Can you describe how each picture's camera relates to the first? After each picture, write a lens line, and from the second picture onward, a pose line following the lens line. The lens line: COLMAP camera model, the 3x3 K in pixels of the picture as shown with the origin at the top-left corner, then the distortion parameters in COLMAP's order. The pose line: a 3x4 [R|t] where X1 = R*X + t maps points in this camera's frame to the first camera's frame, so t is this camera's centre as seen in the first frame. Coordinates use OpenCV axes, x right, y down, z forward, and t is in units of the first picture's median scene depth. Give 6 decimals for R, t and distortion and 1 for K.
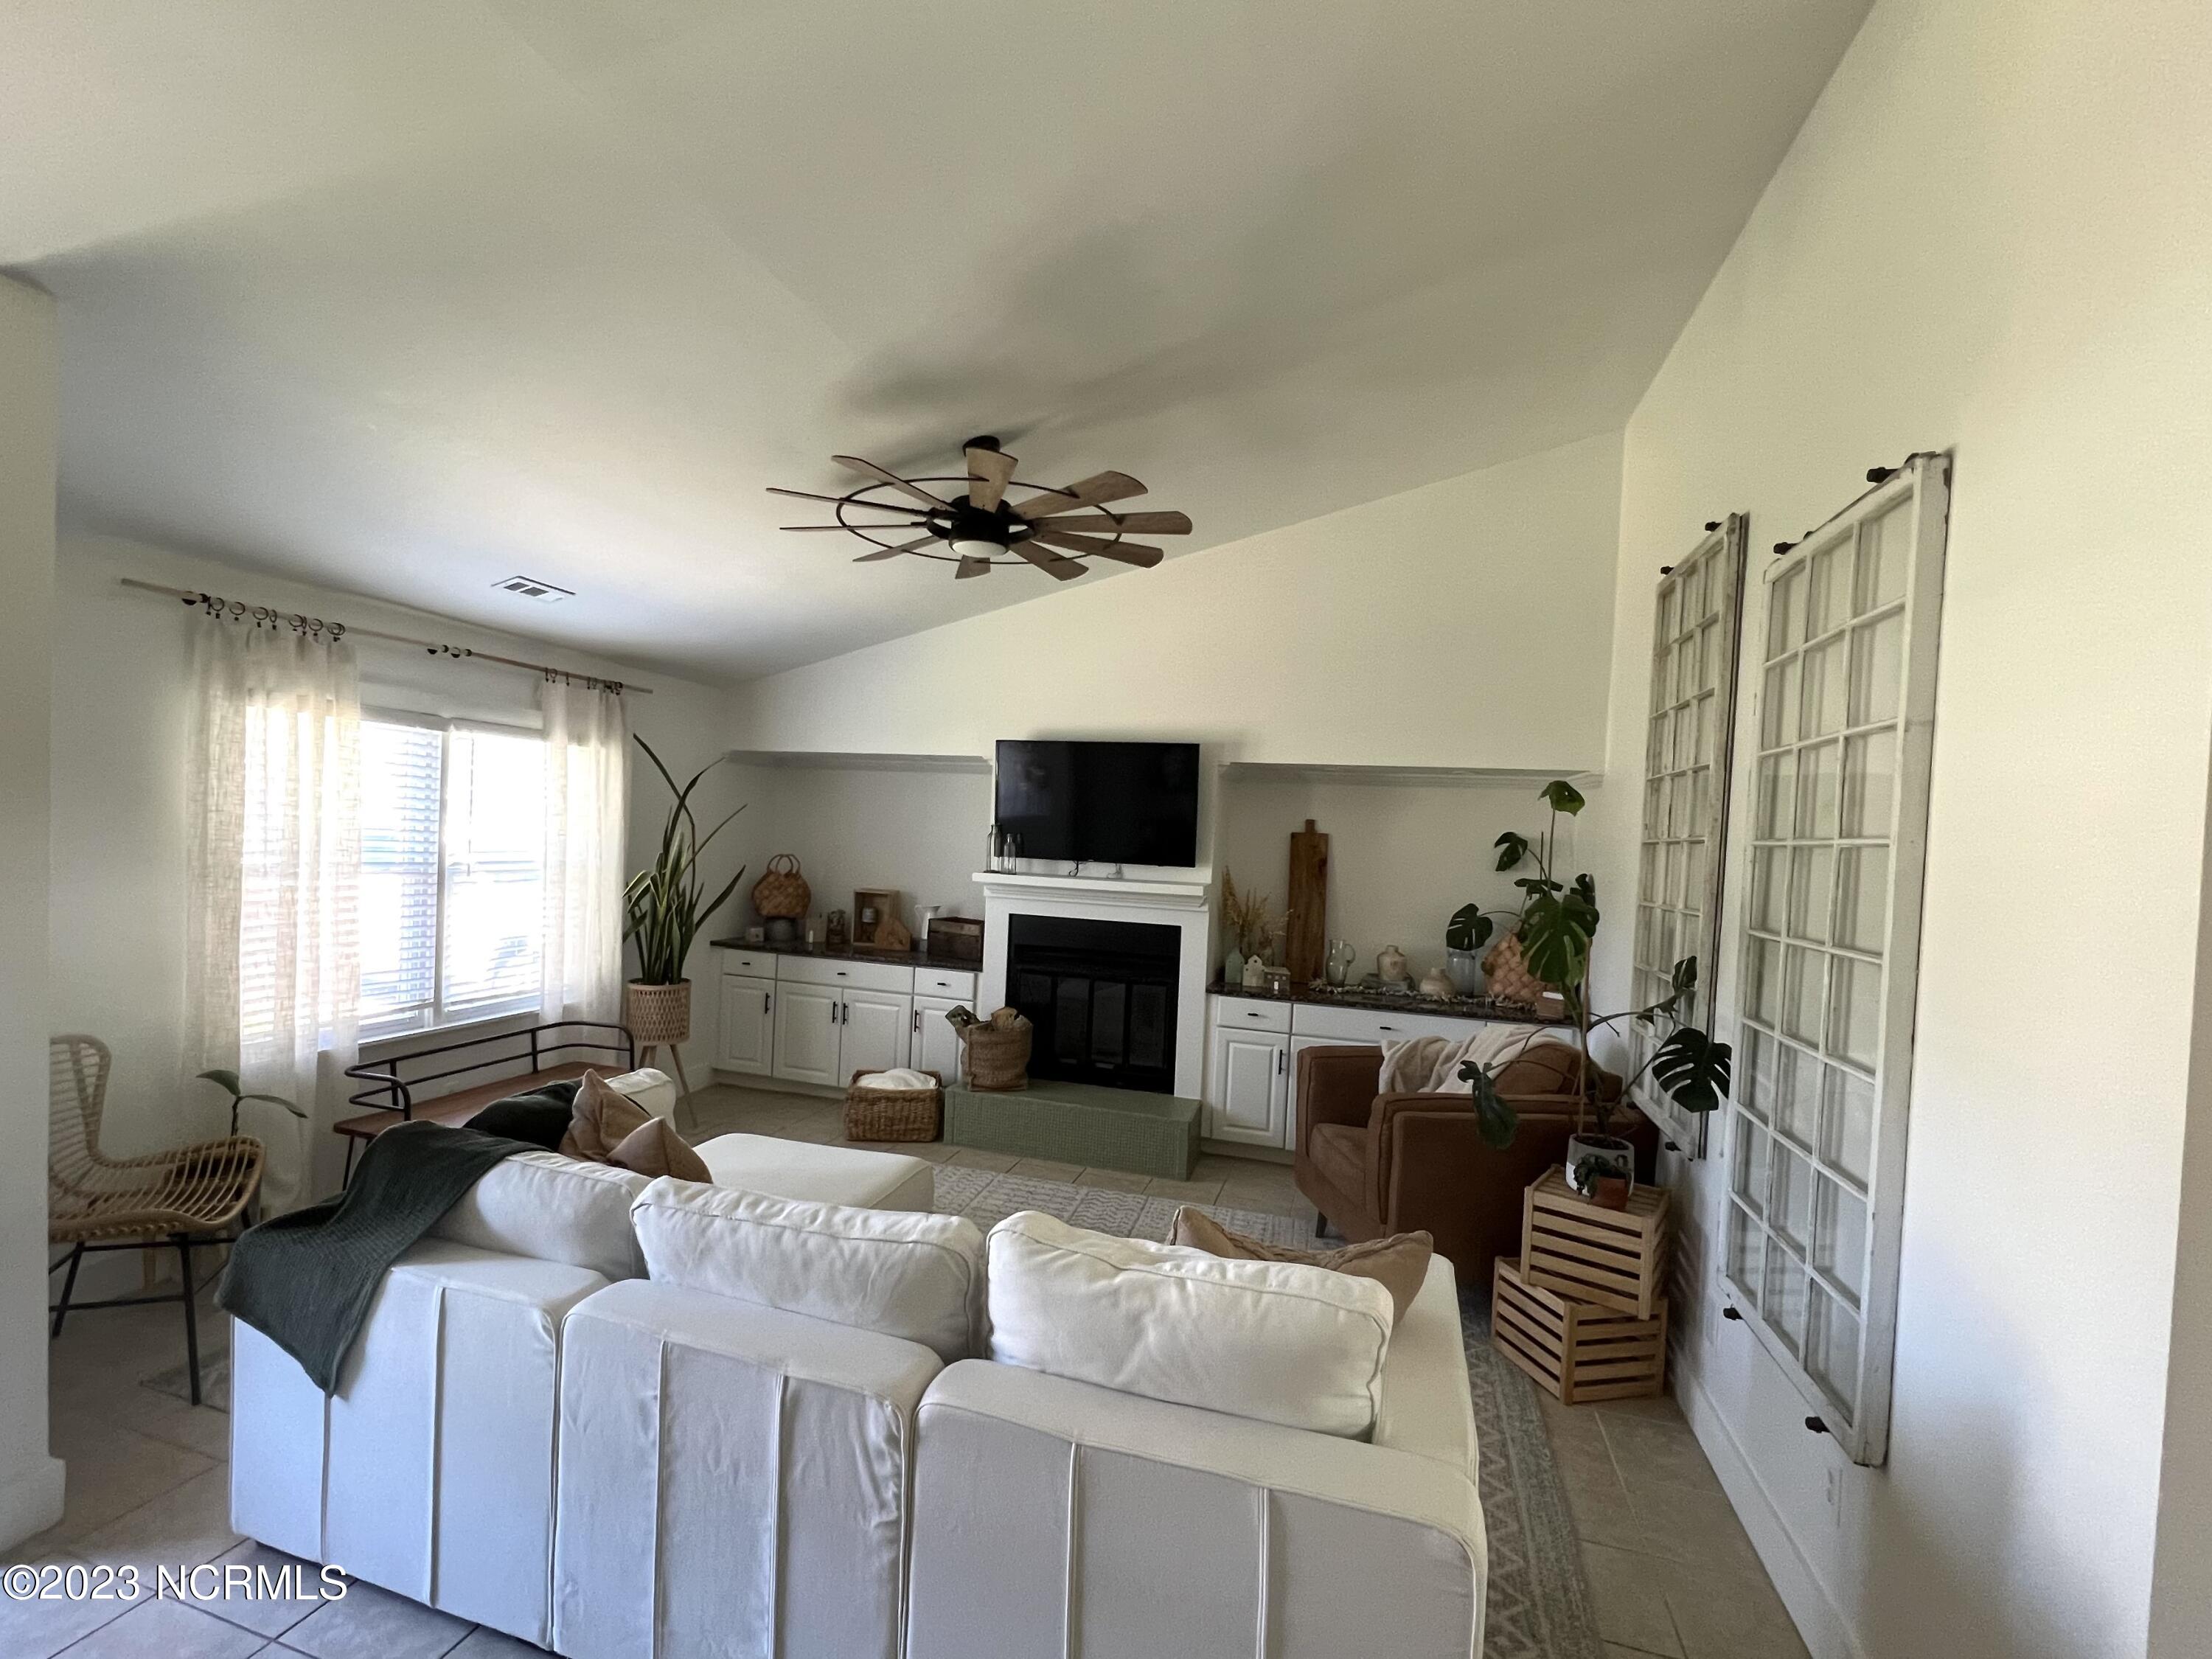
lens RADIAL K [[956.6, 0, 1071.4], [0, 956.6, 855.4], [0, 0, 1]] dist [0.001201, 0.000087]
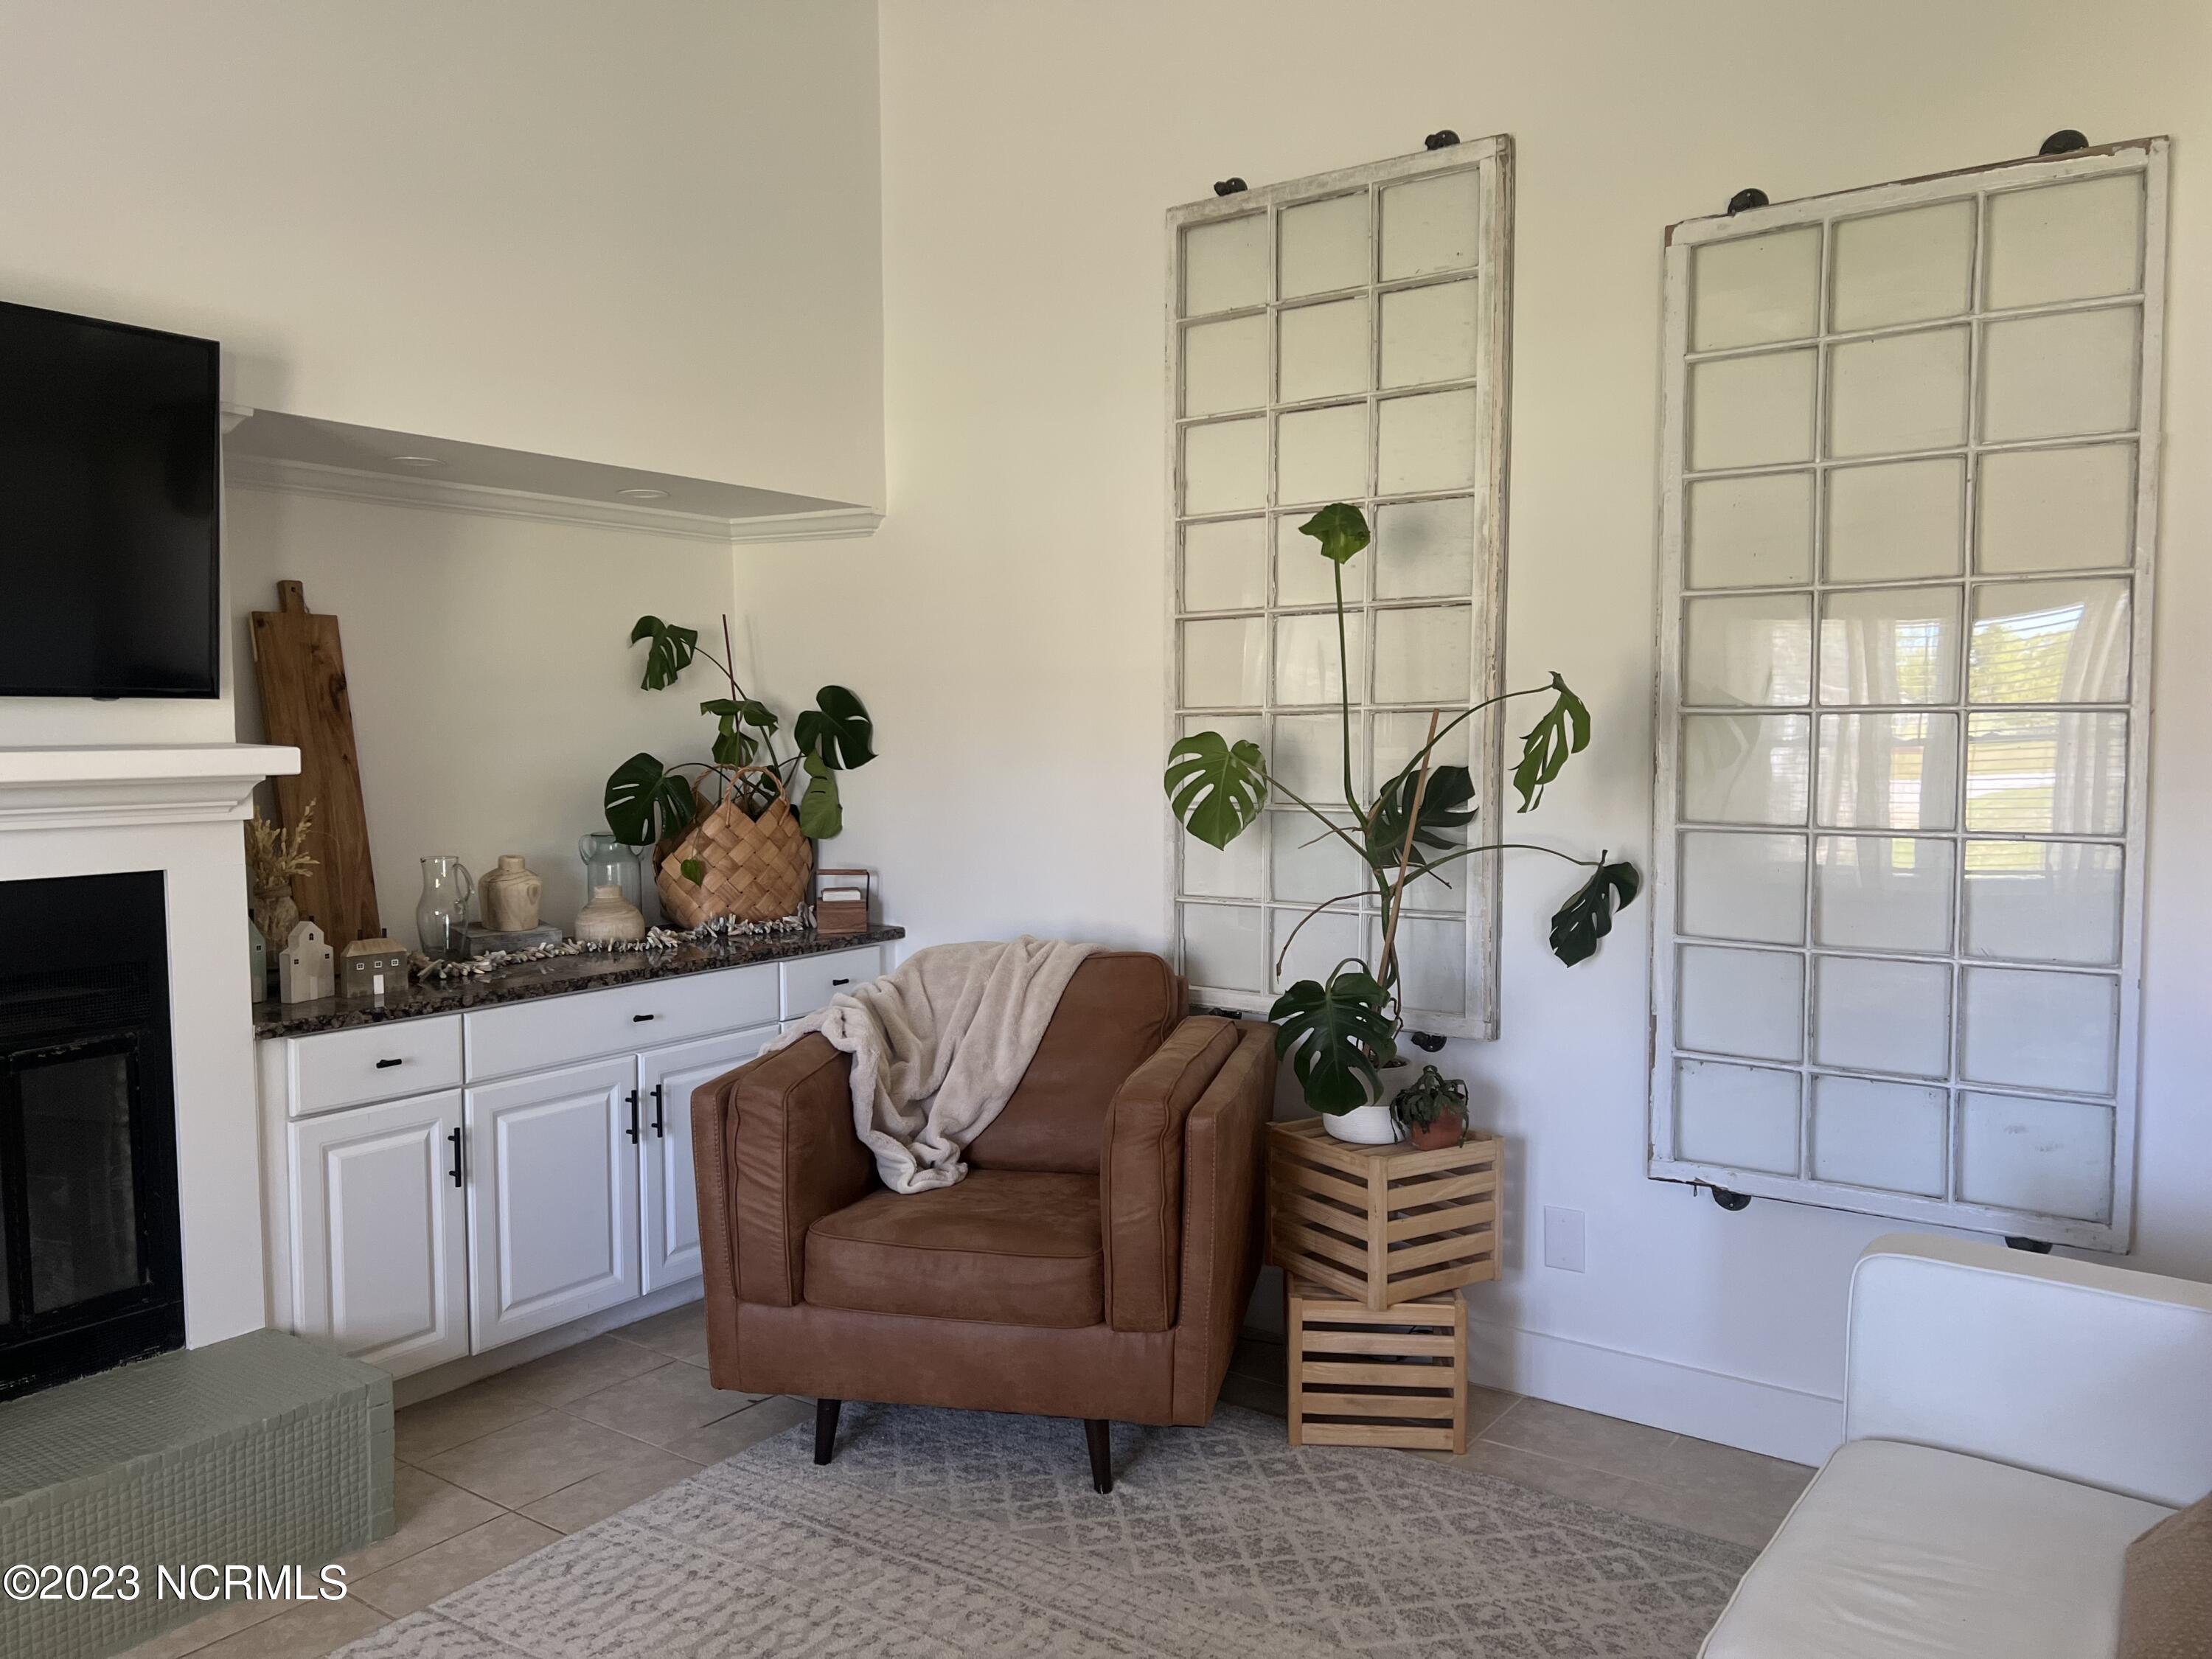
lens RADIAL K [[1637.5, 0, 1106.0], [0, 1637.5, 829.5], [0, 0, 1]] dist [0.007588, 0.002536]
pose [[0.297685, -0.107439, 0.948599, -0.374410], [0.033540, 0.994211, 0.102080, 0.009975], [-0.954075, 0.001429, 0.299565, 0.533074]]
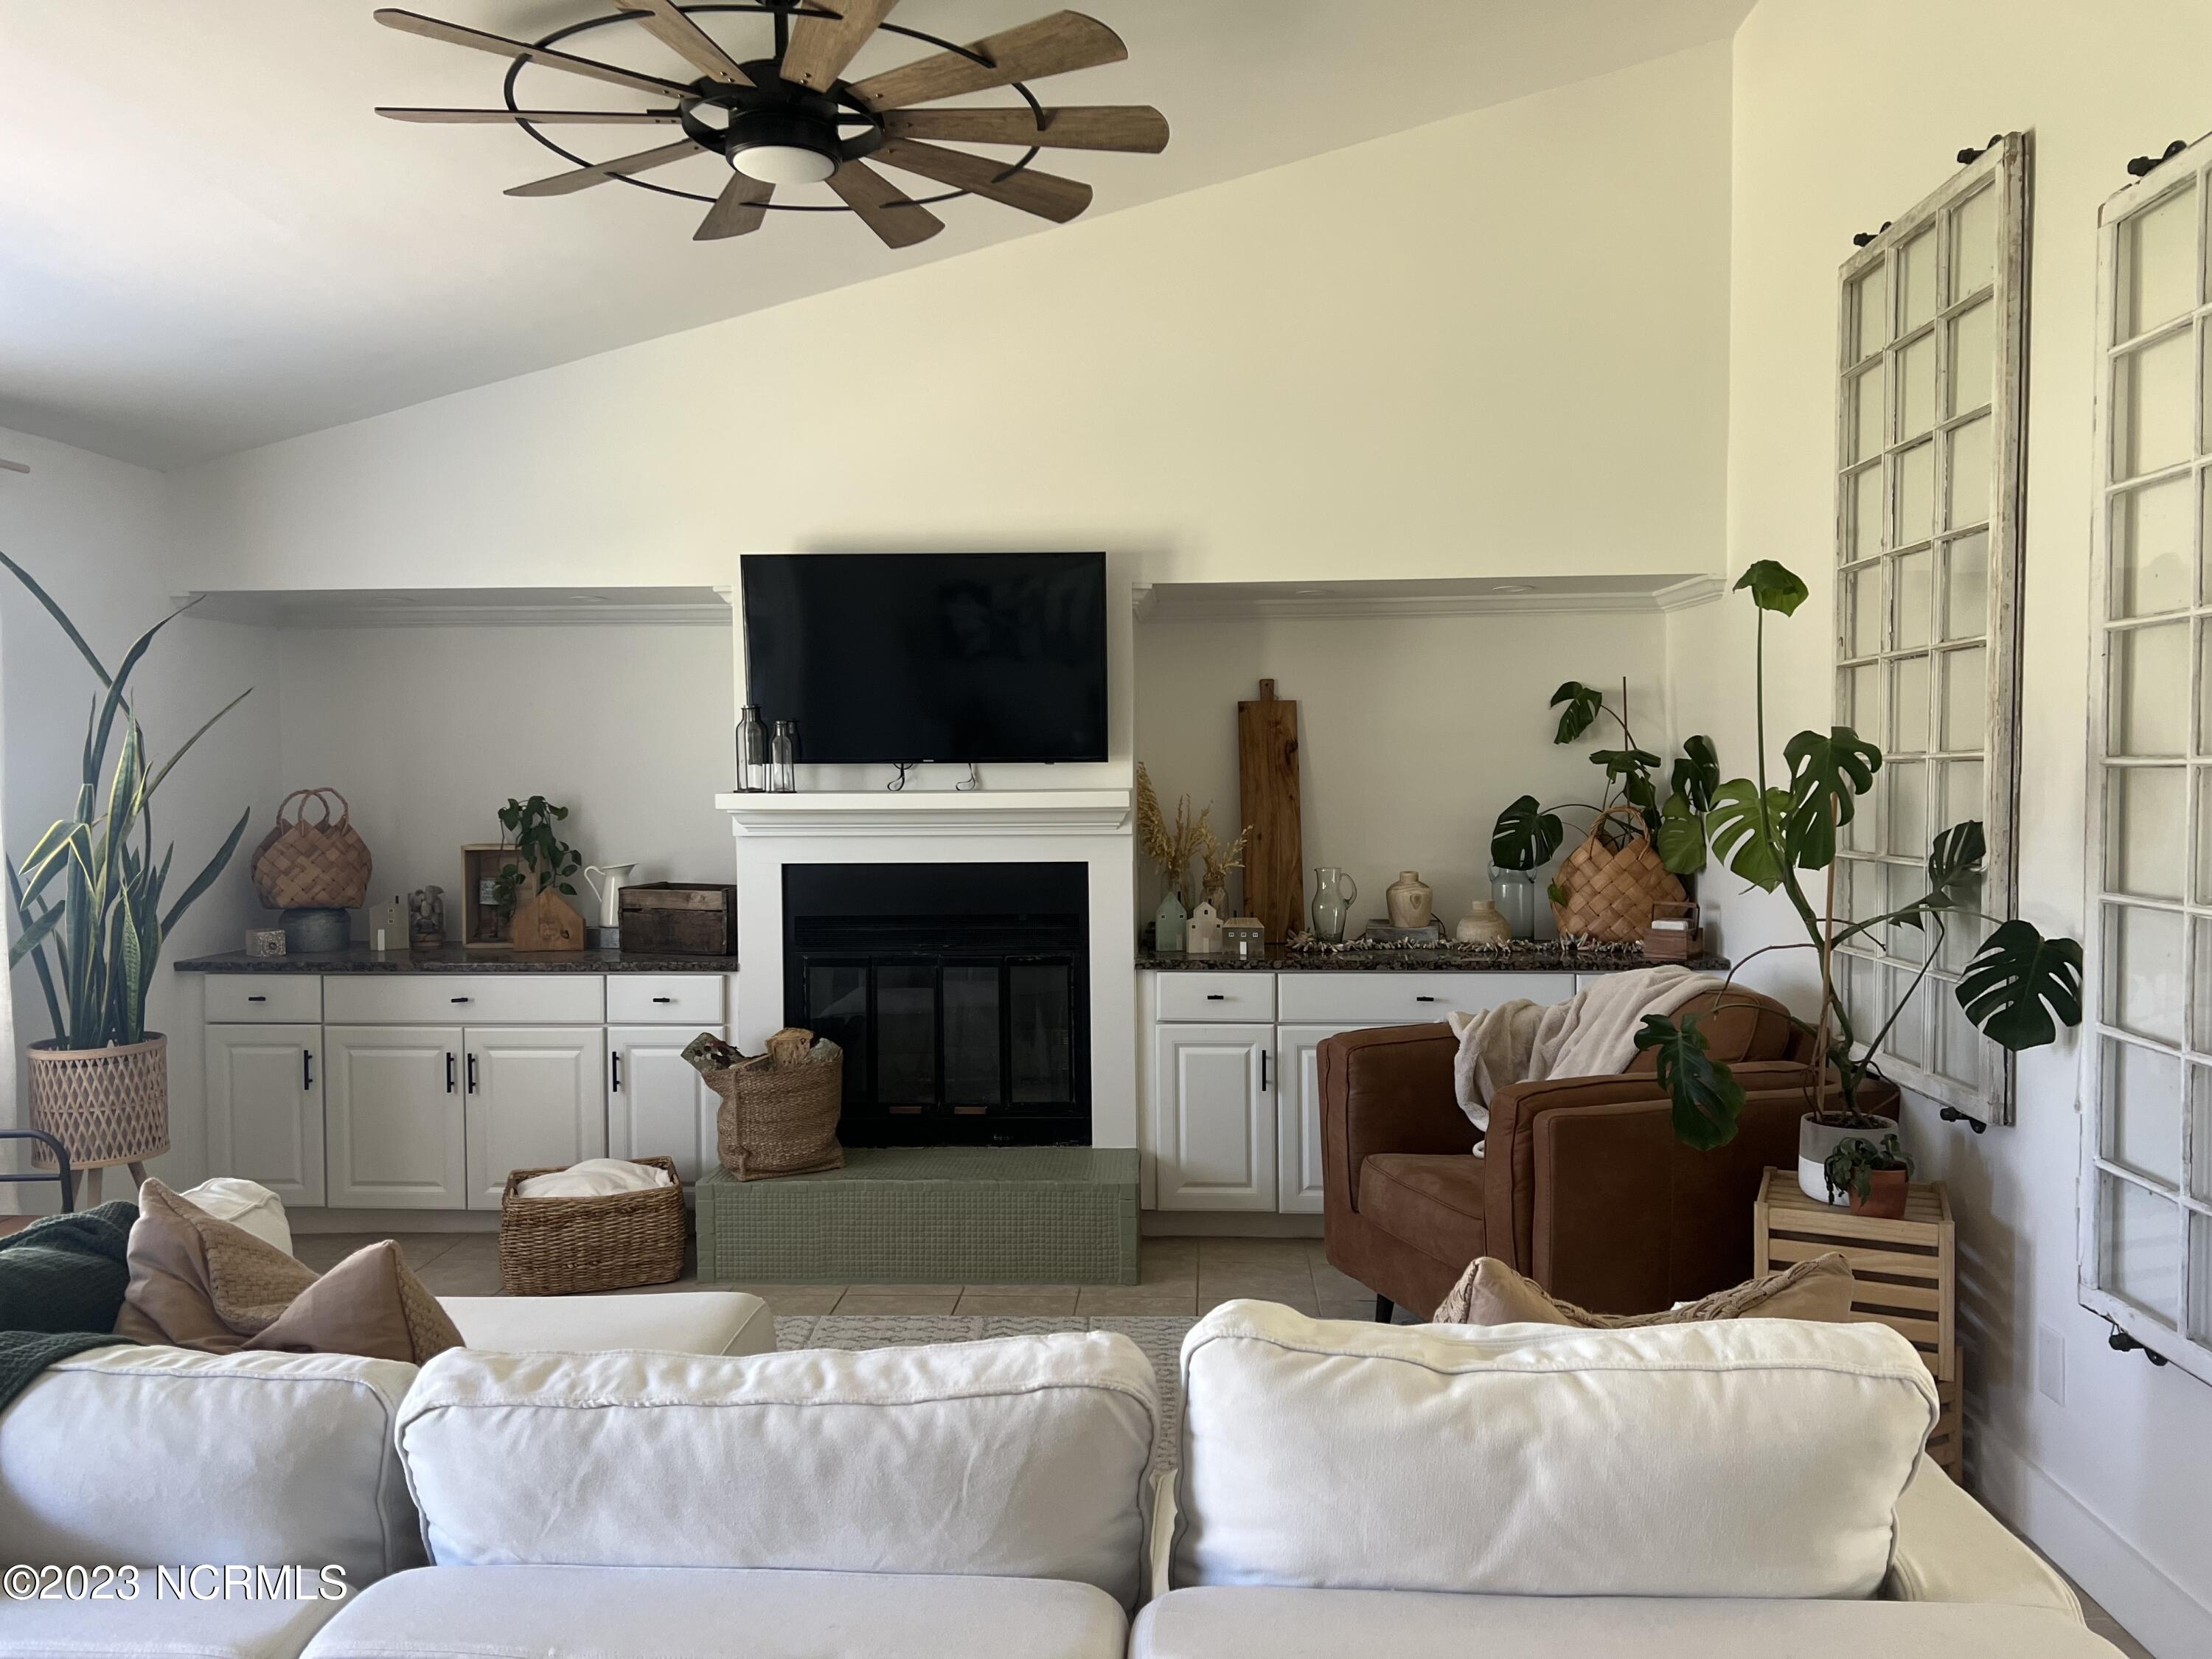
lens RADIAL K [[1561.1, 0, 1106.0], [0, 1561.1, 829.5], [0, 0, 1]] dist [0.068599, -0.083534]
pose [[0.967481, -0.063977, 0.244718, -0.117554], [0.058912, 0.997871, 0.027970, 0.029043], [-0.245987, -0.012643, 0.969191, 0.060981]]
